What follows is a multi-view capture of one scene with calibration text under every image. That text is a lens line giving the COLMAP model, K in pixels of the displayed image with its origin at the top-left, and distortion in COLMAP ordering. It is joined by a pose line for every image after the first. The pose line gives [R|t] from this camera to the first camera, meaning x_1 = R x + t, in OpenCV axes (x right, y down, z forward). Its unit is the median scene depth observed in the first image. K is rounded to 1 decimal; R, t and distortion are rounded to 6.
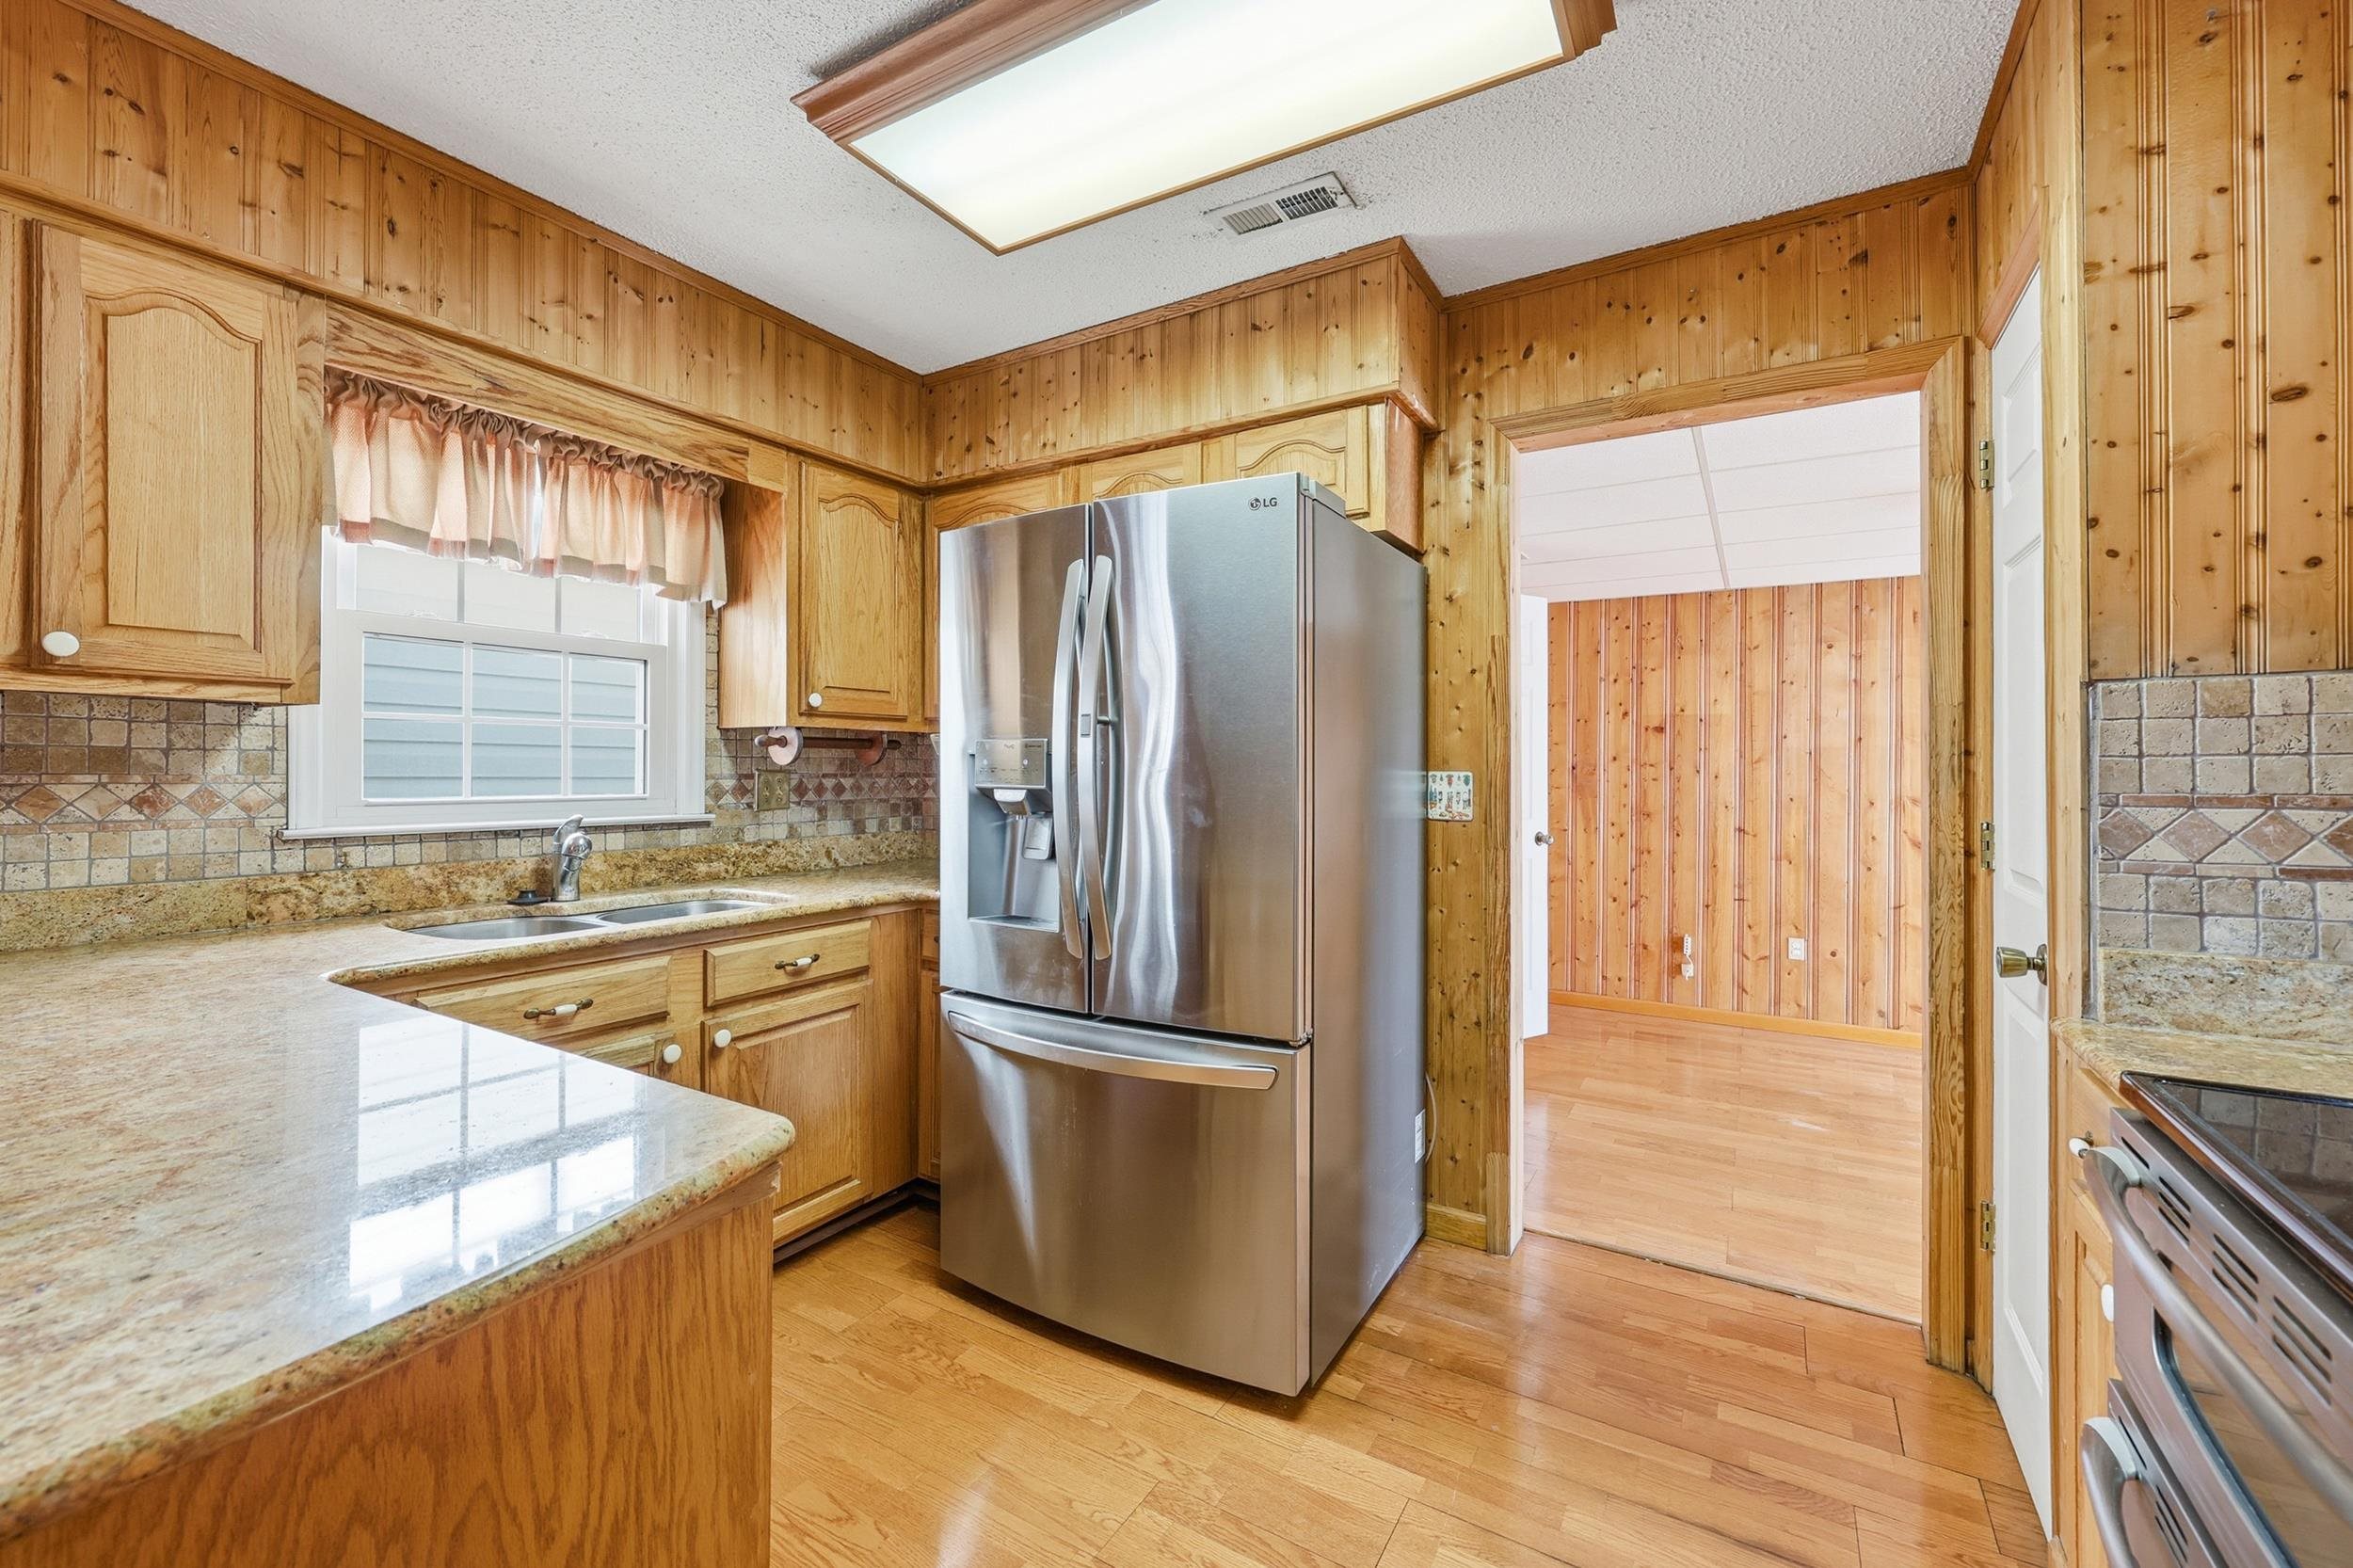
lens RADIAL K [[971.8, 0, 1171.0], [0, 971.8, 765.7], [0, 0, 1]] dist [-0.002228, 0.000727]
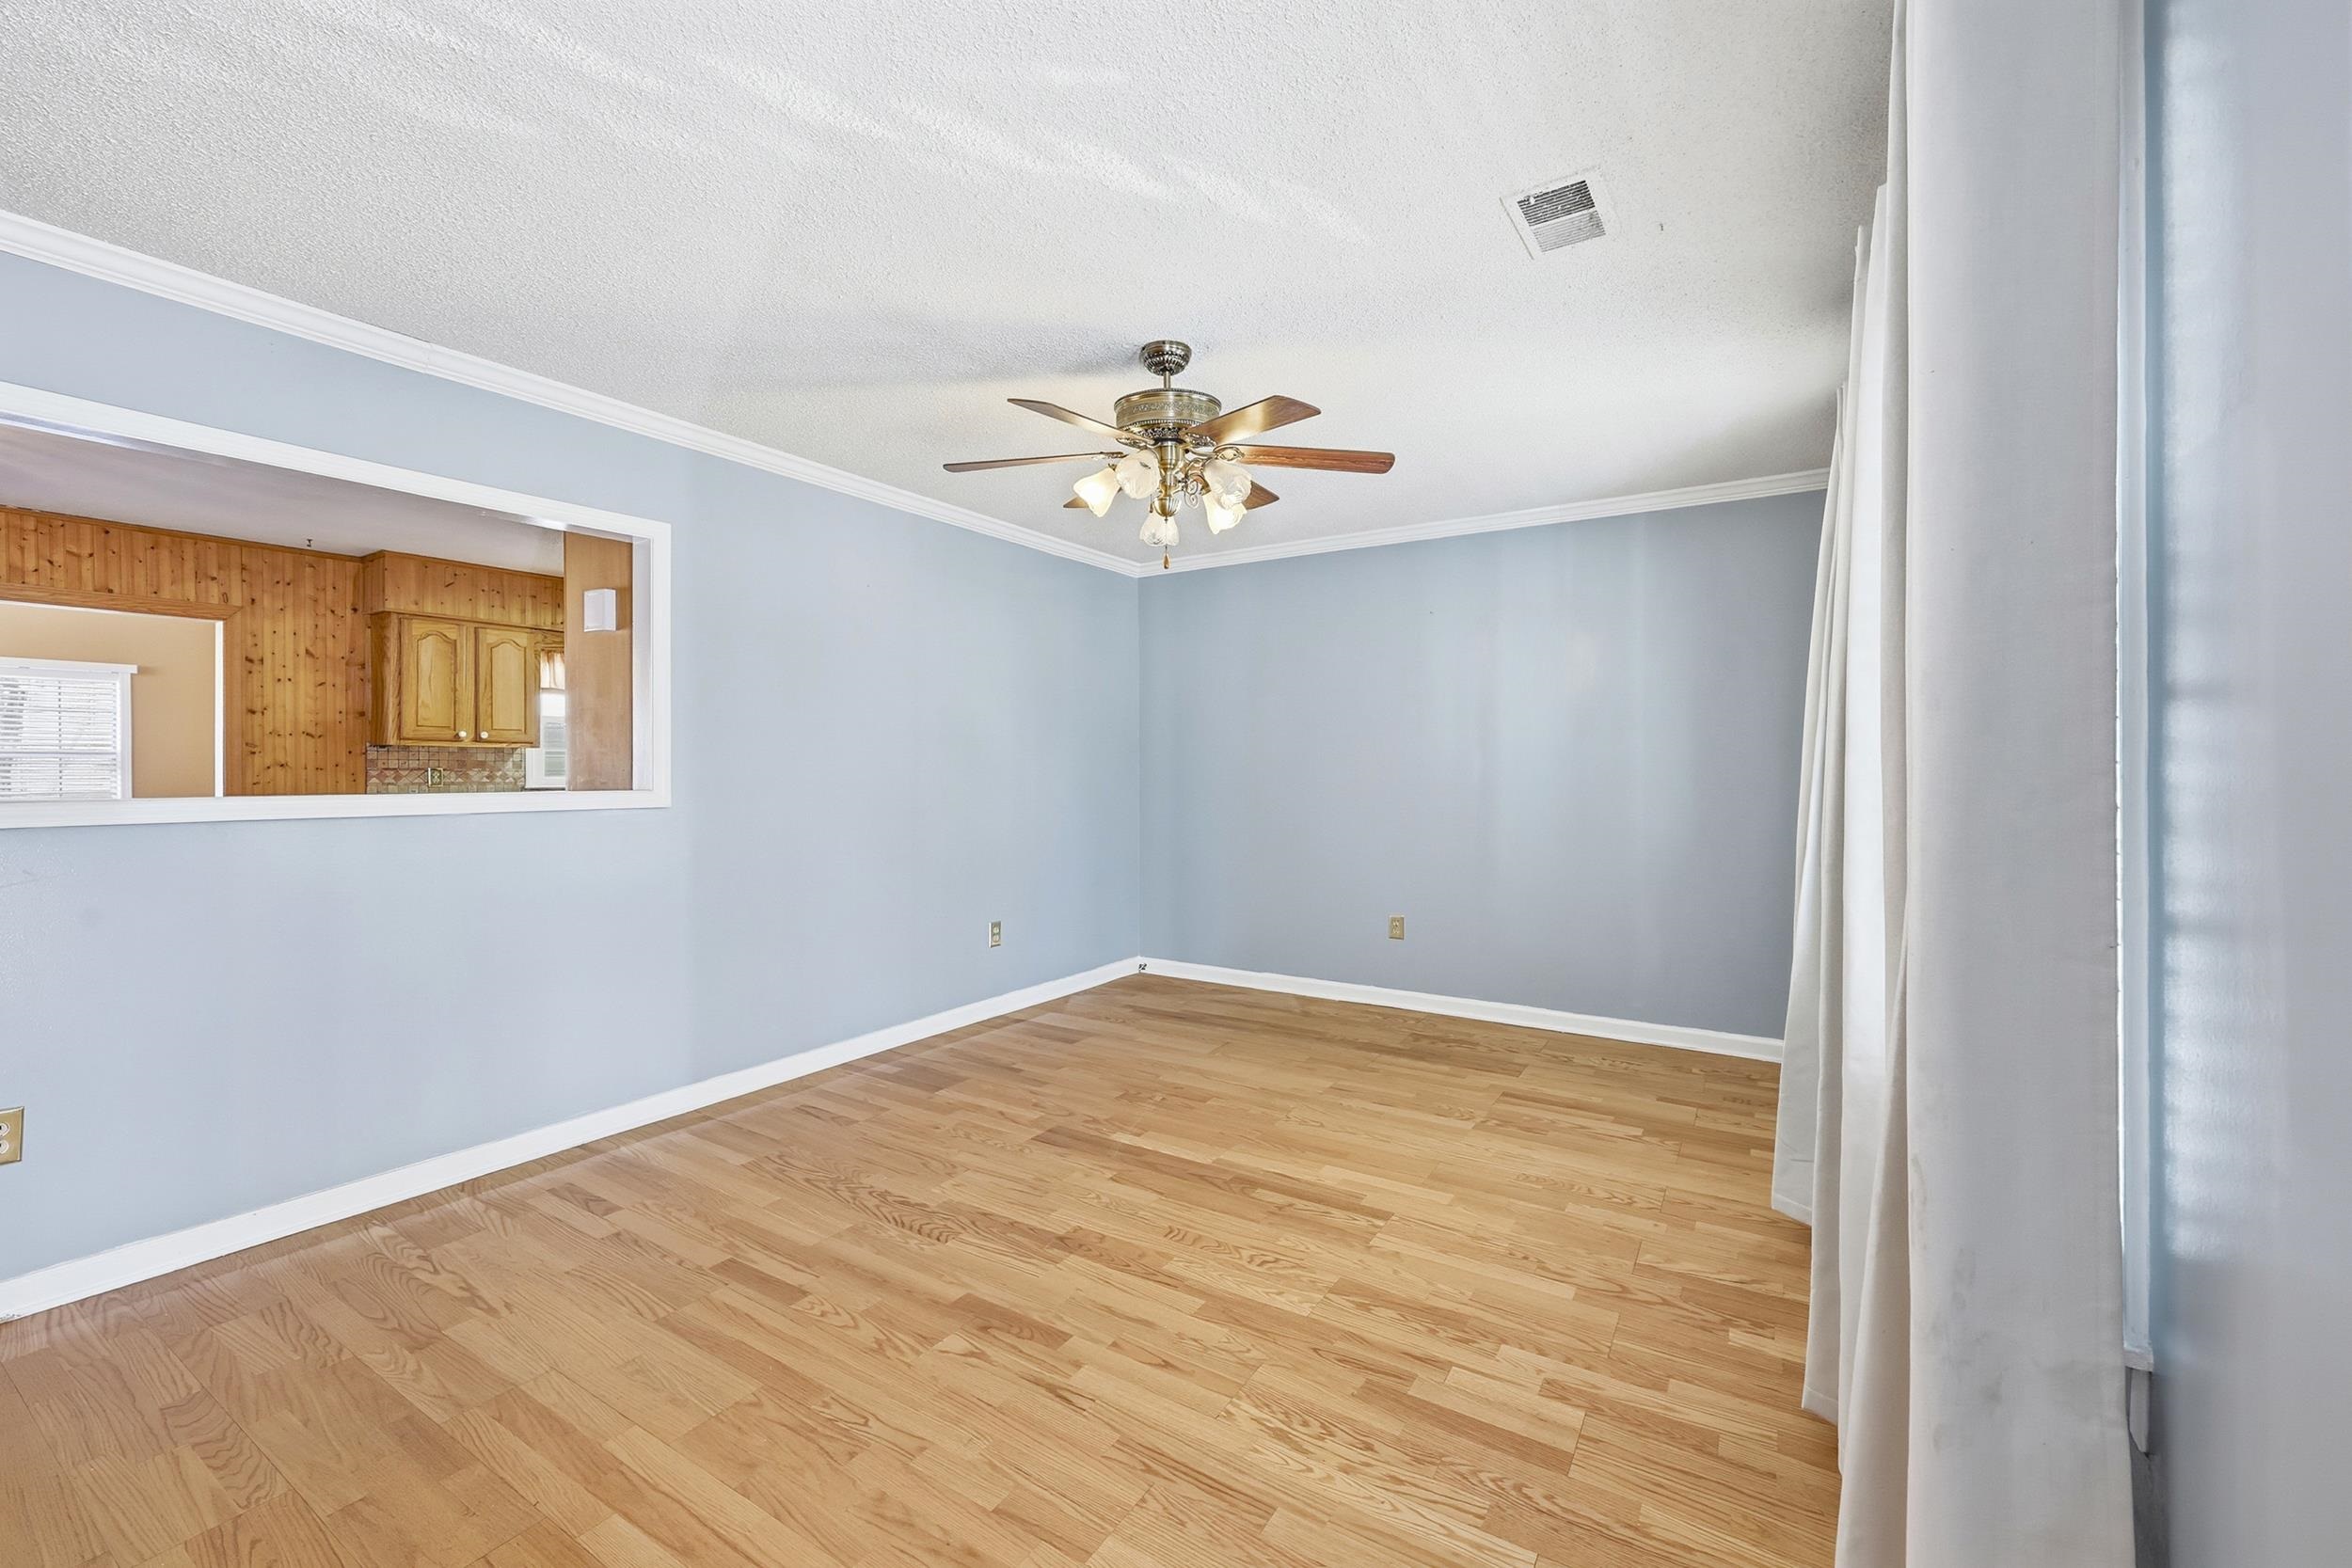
lens RADIAL K [[971.3, 0, 1189.4], [0, 971.3, 781.0], [0, 0, 1]] dist [-0.002228, 0.000727]
pose [[0.999917, -0.000131, -0.012904, 1.252425], [0.000292, 0.999923, 0.012434, 0.008830], [0.012901, -0.012436, 0.999839, -2.059470]]
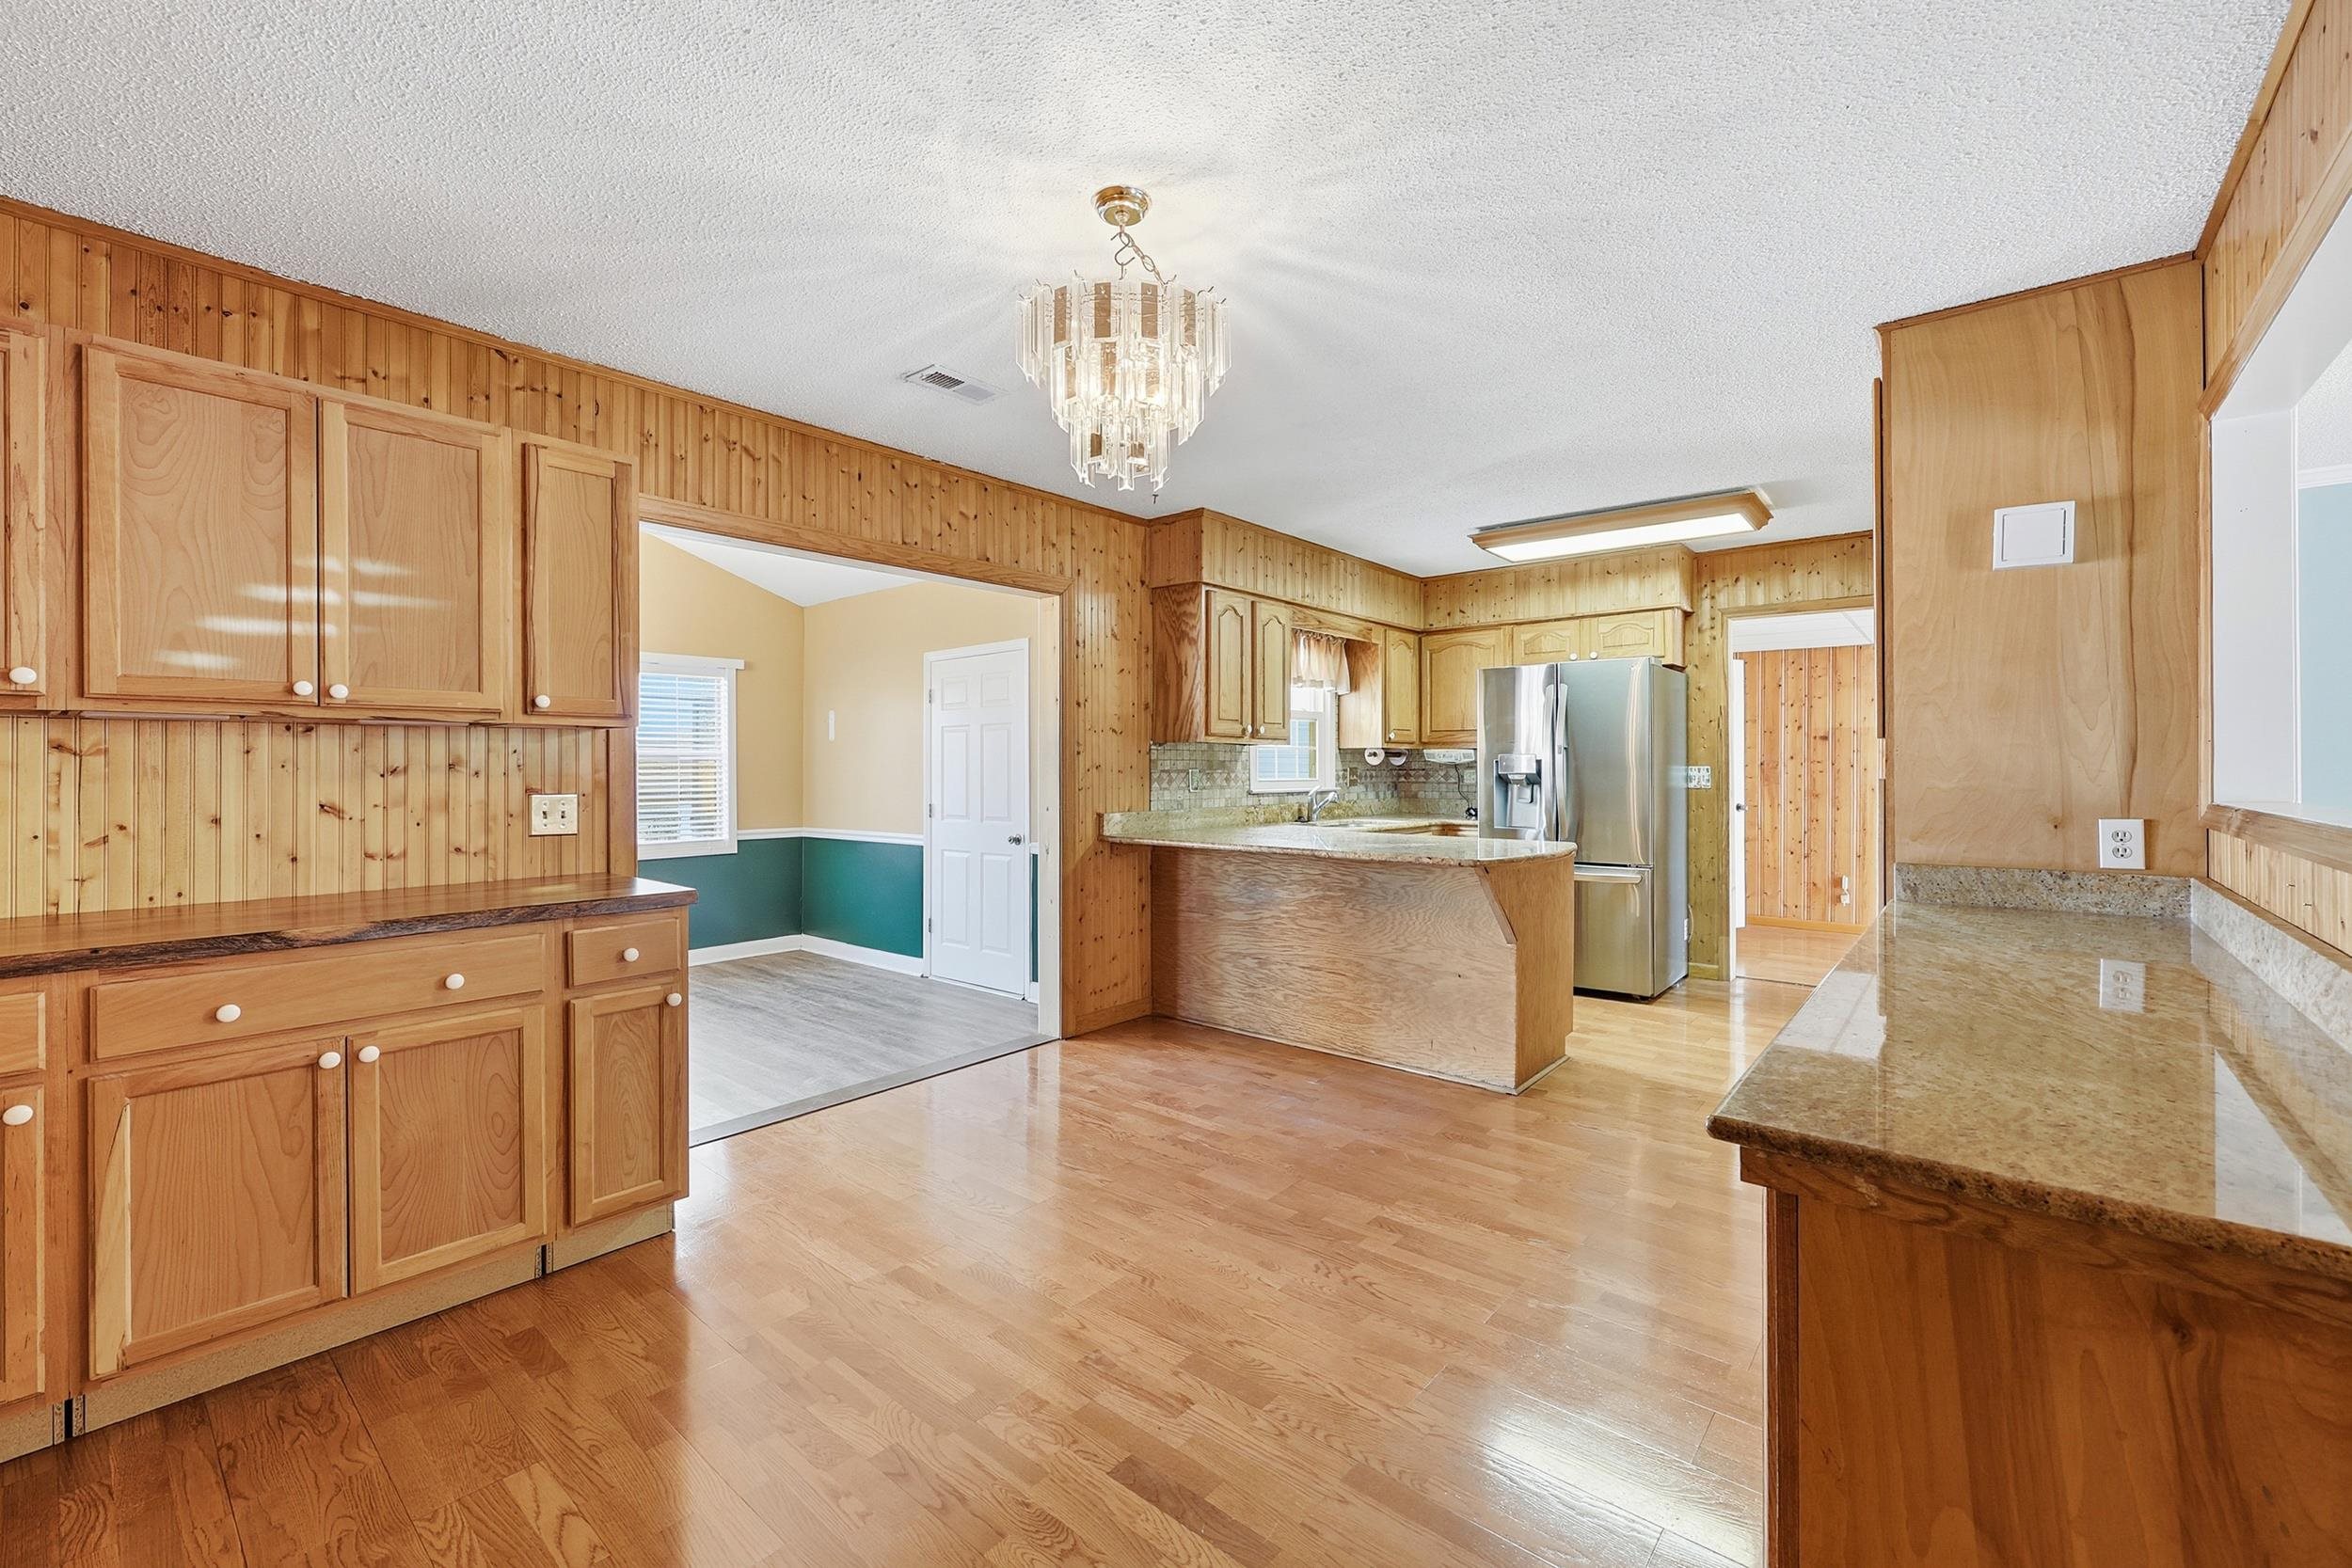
lens RADIAL K [[971.3, 0, 1177.9], [0, 971.3, 767.1], [0, 0, 1]] dist [-0.002228, 0.000727]
pose [[0.988427, -0.004923, -0.151616, -0.660014], [0.005529, 0.999978, 0.003574, -0.008671], [0.151595, -0.004371, 0.988433, -1.633992]]
